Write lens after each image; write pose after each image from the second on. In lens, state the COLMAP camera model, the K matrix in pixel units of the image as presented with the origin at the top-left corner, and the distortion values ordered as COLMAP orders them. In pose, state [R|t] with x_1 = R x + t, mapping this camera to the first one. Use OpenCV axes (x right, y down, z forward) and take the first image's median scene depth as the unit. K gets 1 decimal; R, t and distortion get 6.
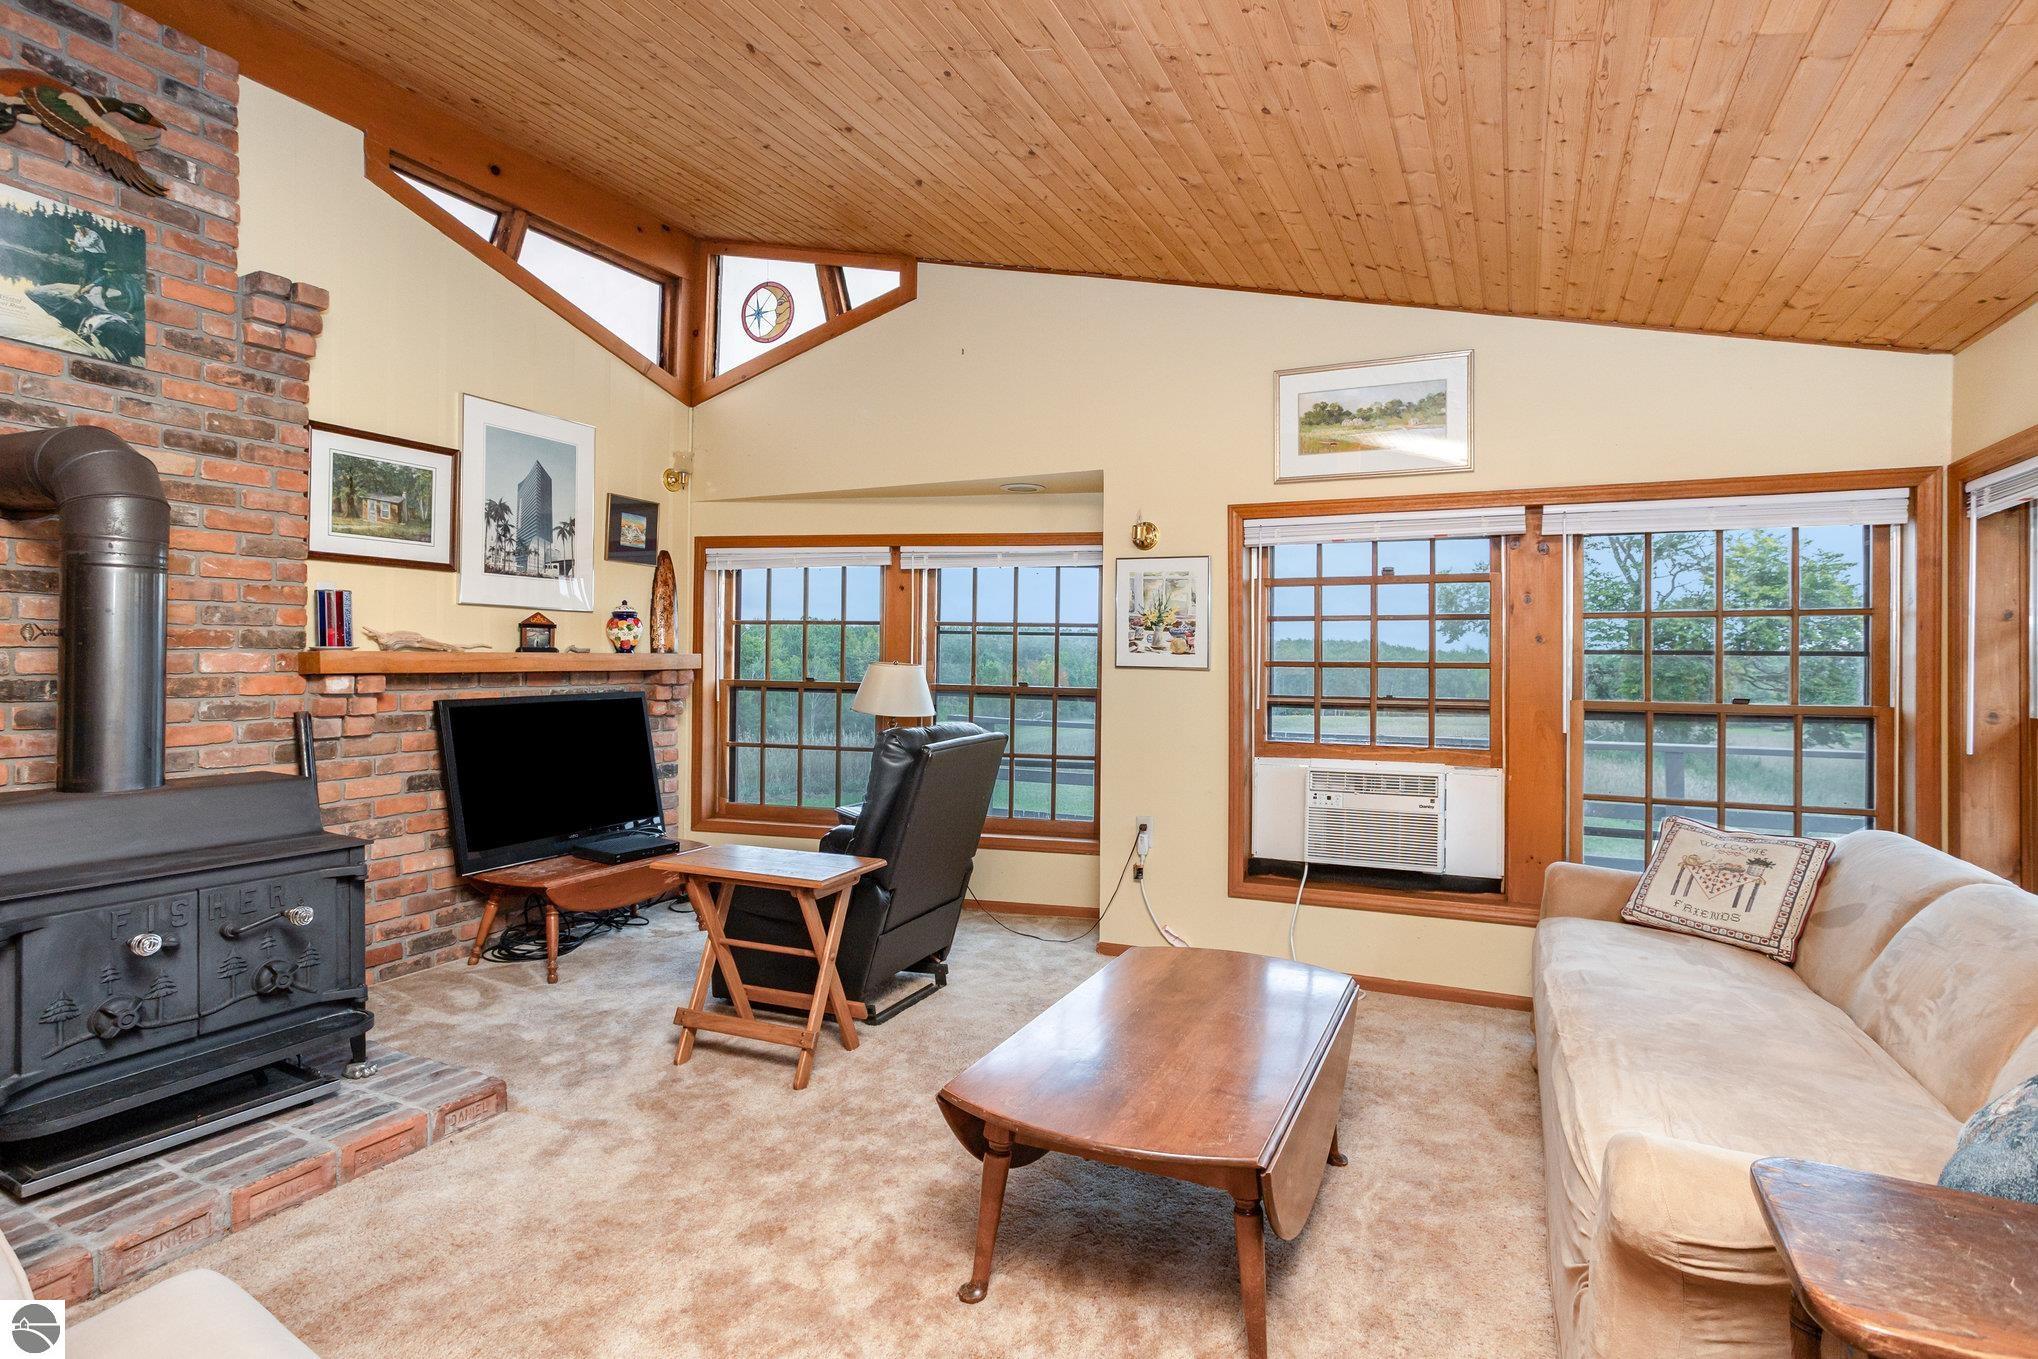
lens RADIAL K [[1012.5, 0, 1014.0], [0, 1012.5, 666.7], [0, 0, 1]] dist [-0.042354, 0.029313]
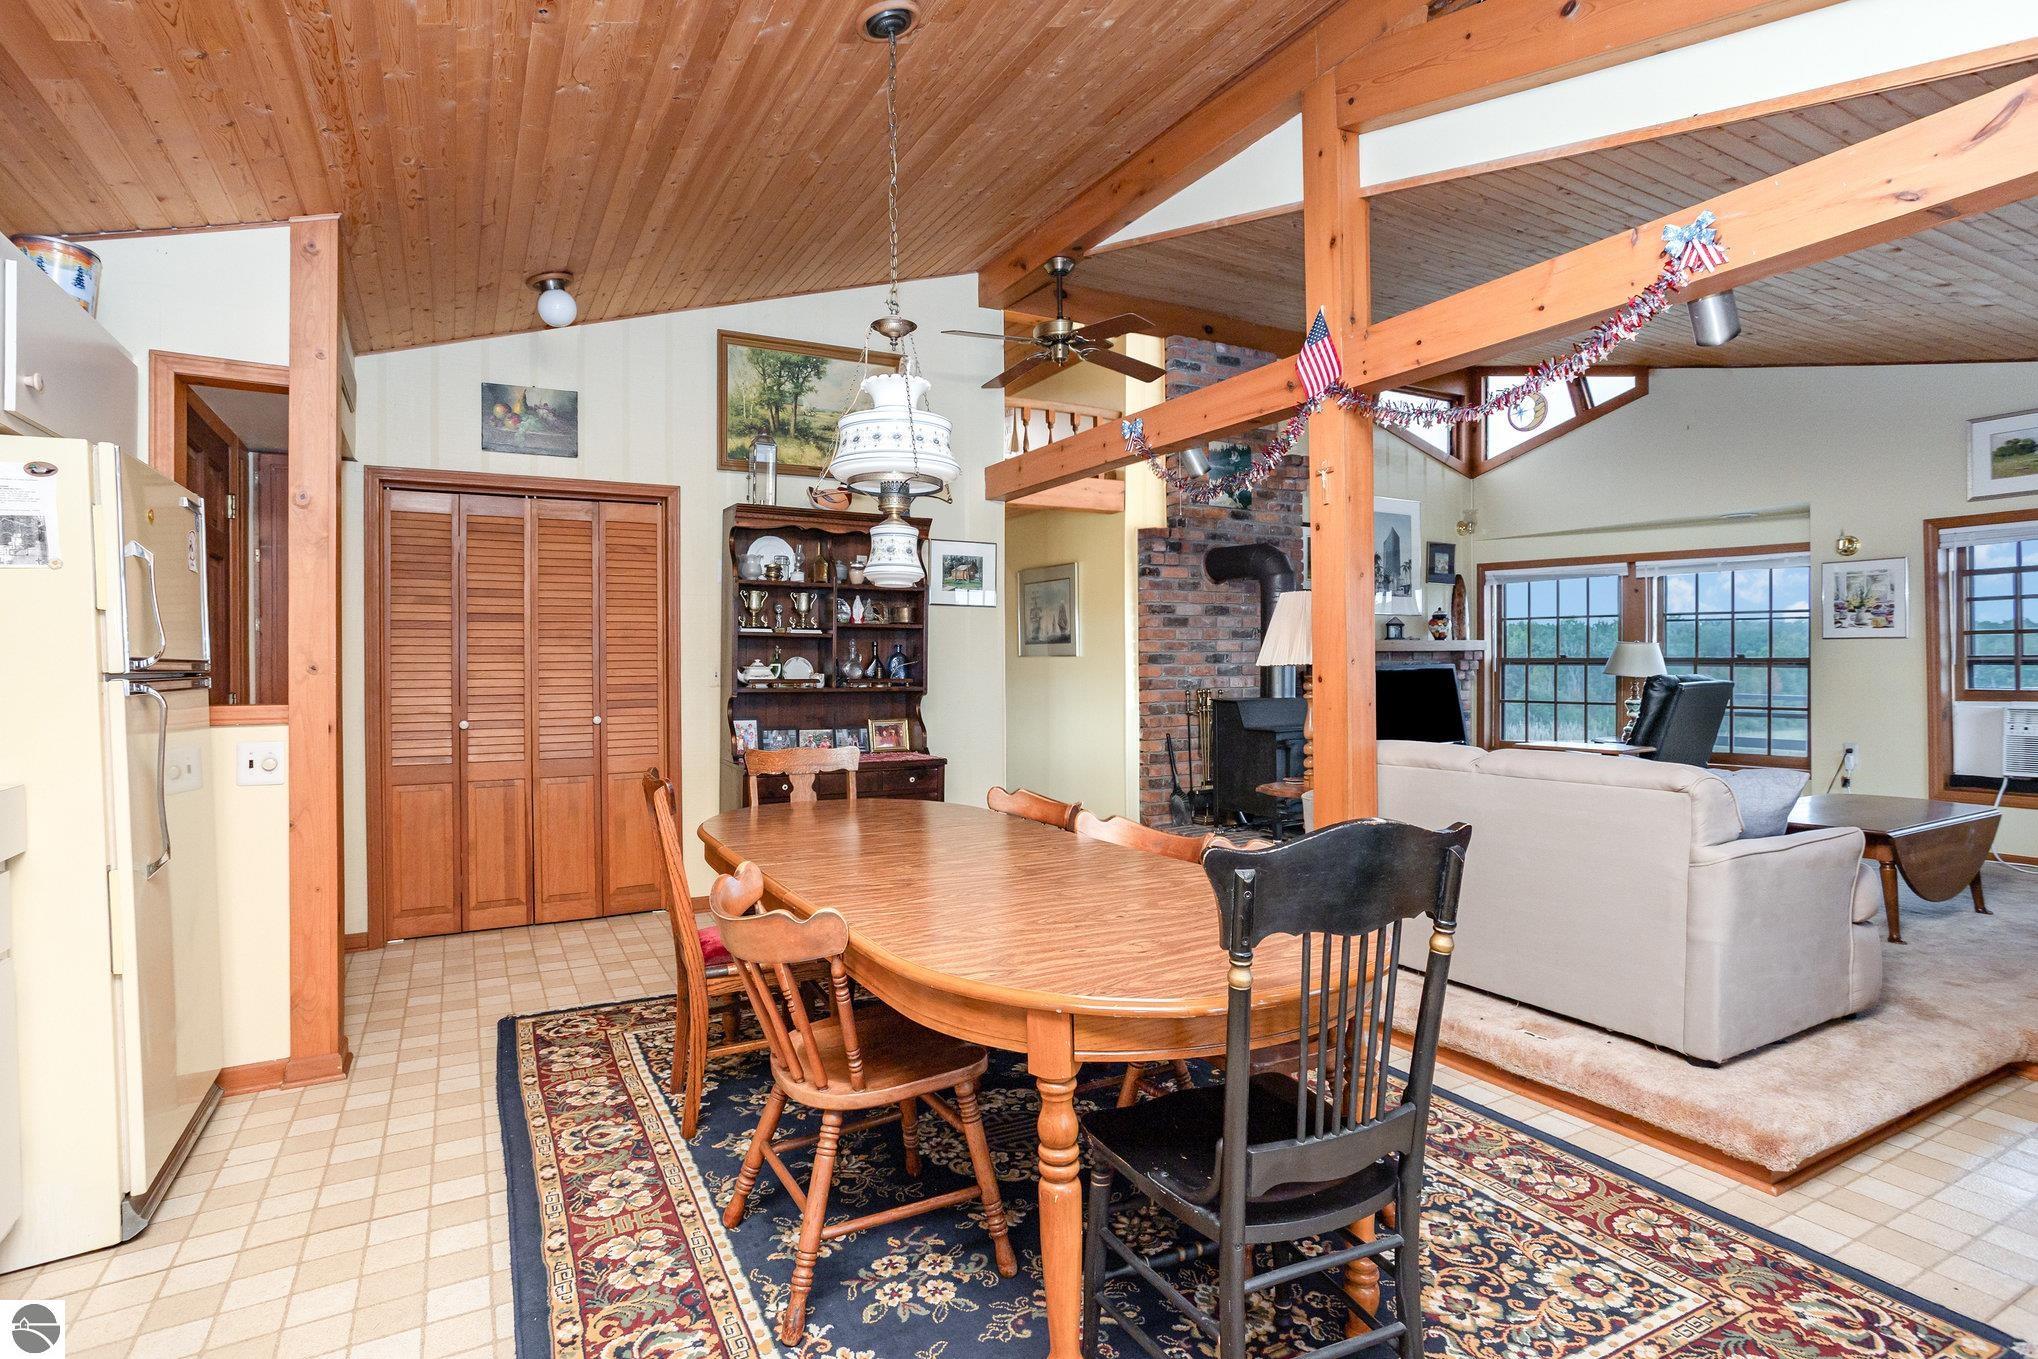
lens RADIAL K [[1012.5, 0, 1014.0], [0, 1012.5, 666.7], [0, 0, 1]] dist [-0.042354, 0.029313]
pose [[0.824970, -0.013316, -0.565020, -0.048131], [0.011030, 0.999911, -0.007460, 0.038697], [0.565069, -0.000078, 0.825044, -0.830669]]
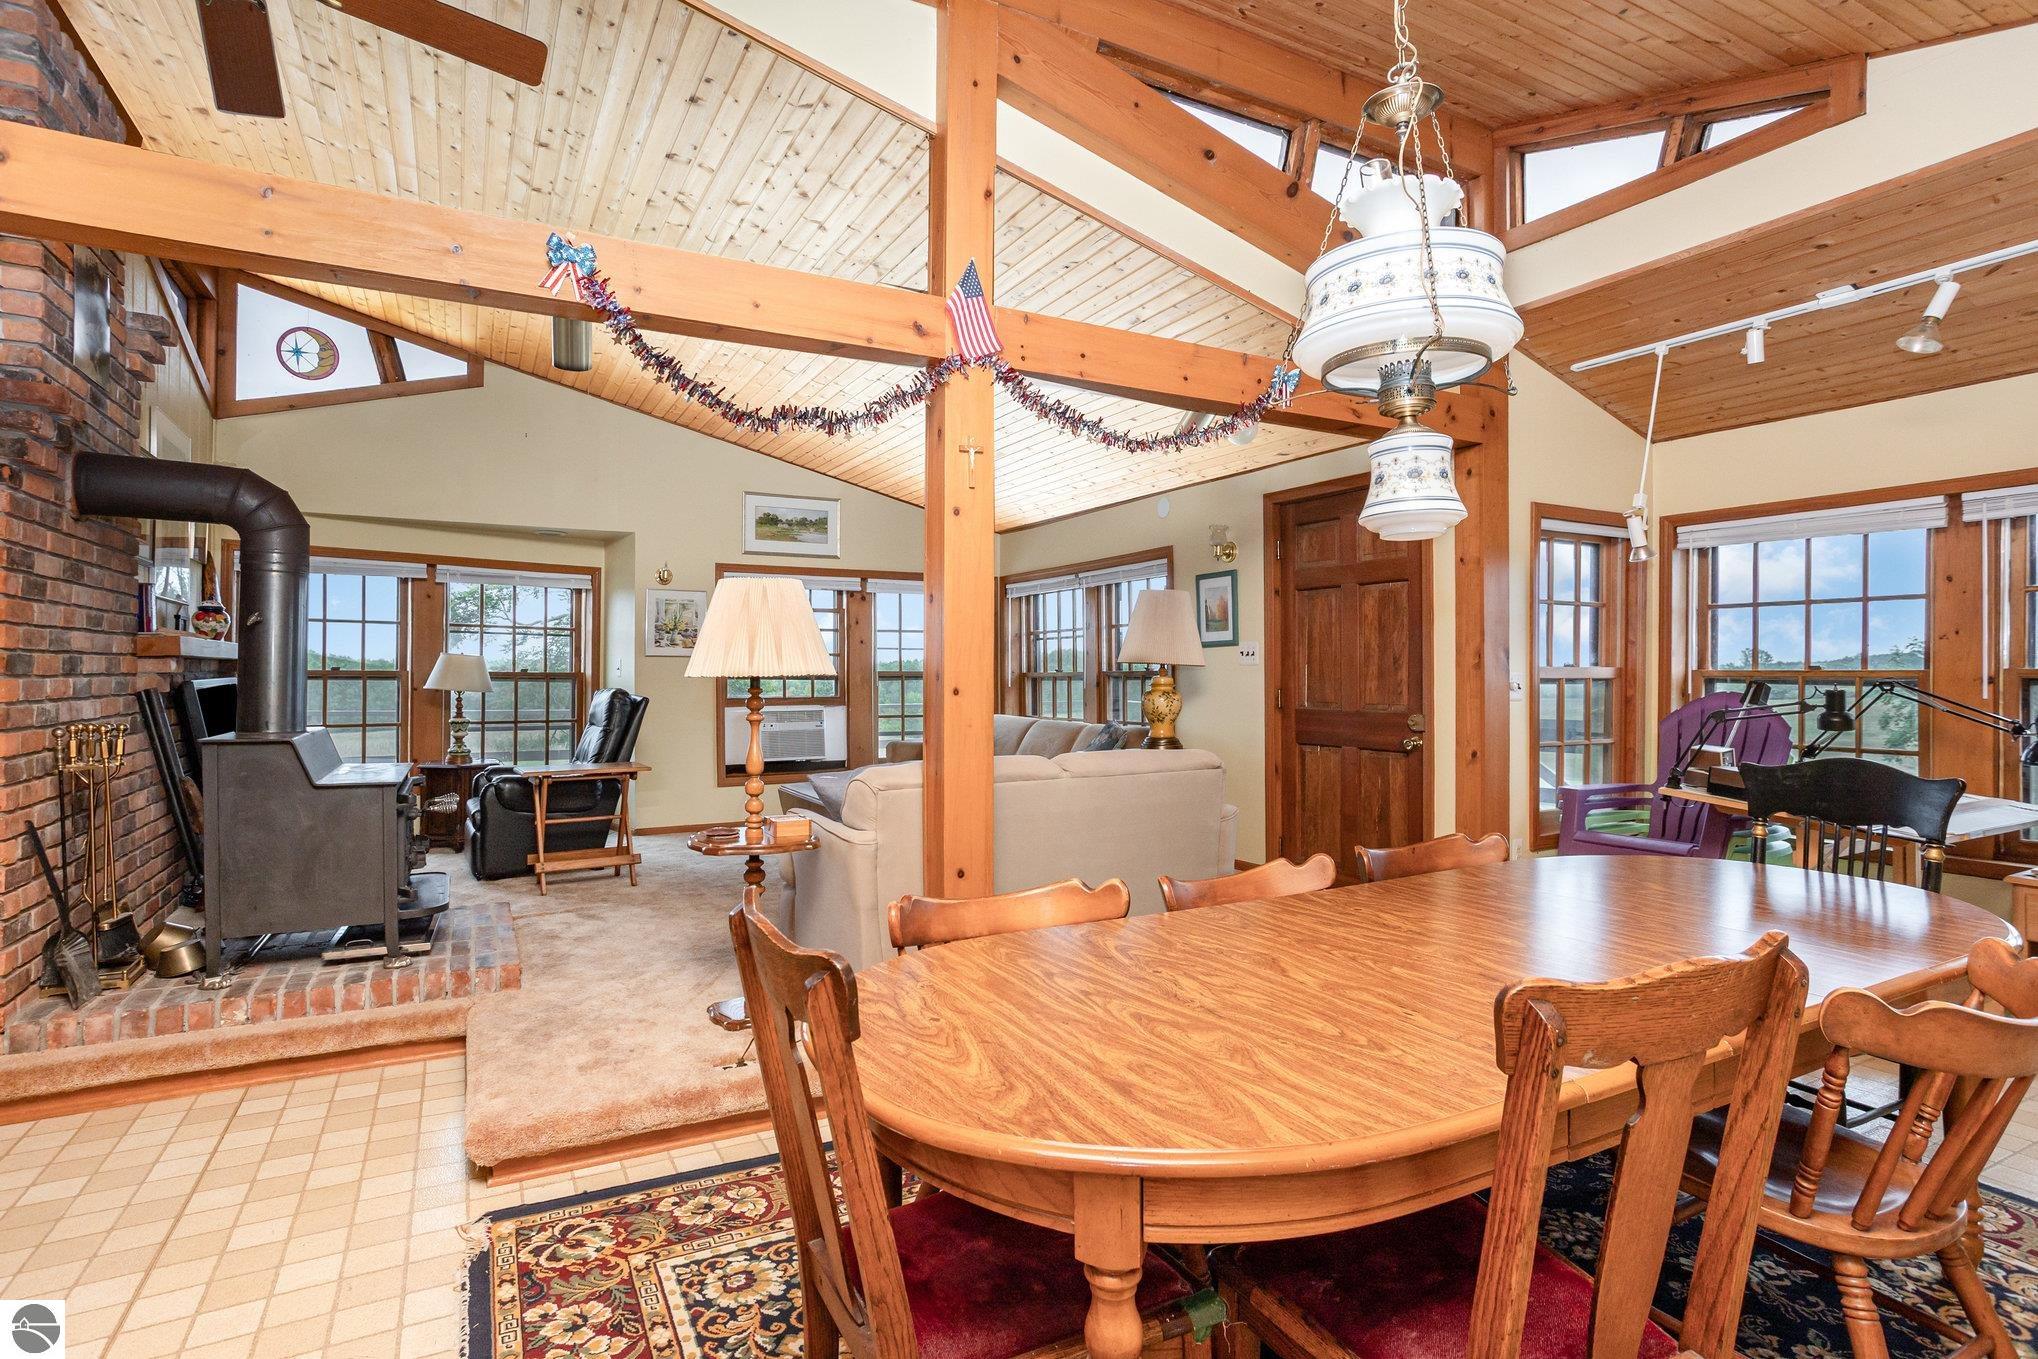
lens RADIAL K [[1020.6, 0, 1019.0], [0, 1020.6, 679.5], [0, 0, 1]] dist [-0.032037, 0.030009]
pose [[0.572371, -0.017088, 0.819817, -0.913592], [0.011634, 0.999851, 0.012718, 0.024721], [-0.819913, 0.002259, 0.572484, -0.426212]]
